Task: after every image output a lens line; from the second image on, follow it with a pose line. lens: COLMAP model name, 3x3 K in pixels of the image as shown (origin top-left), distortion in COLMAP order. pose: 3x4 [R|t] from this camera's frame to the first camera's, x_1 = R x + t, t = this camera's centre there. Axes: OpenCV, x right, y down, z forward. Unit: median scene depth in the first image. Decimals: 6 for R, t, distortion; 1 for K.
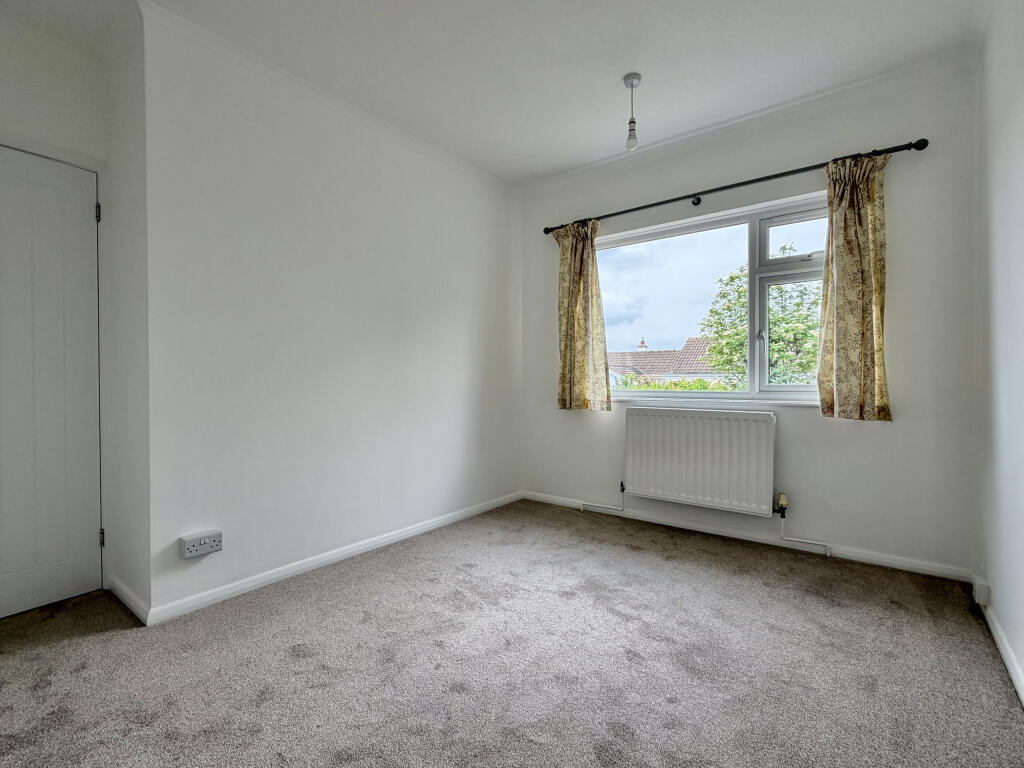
lens RADIAL K [[478.7, 0, 503.8], [0, 478.7, 382.0], [0, 0, 1]] dist [0.001561, 0.000184]
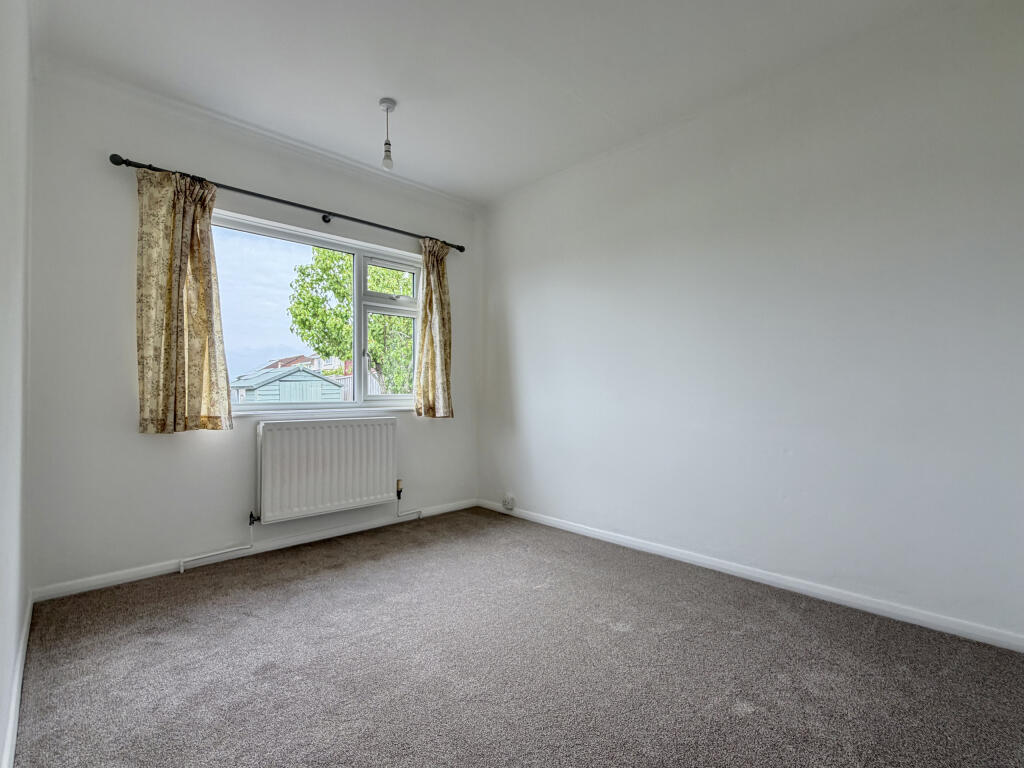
lens RADIAL K [[478.7, 0, 503.2], [0, 478.7, 385.7], [0, 0, 1]] dist [0.001561, 0.000184]
pose [[0.143944, 0.017523, 0.989431, -0.577374], [0.012802, 0.999727, -0.019568, 0.009605], [-0.989503, 0.015484, 0.143681, 0.488739]]
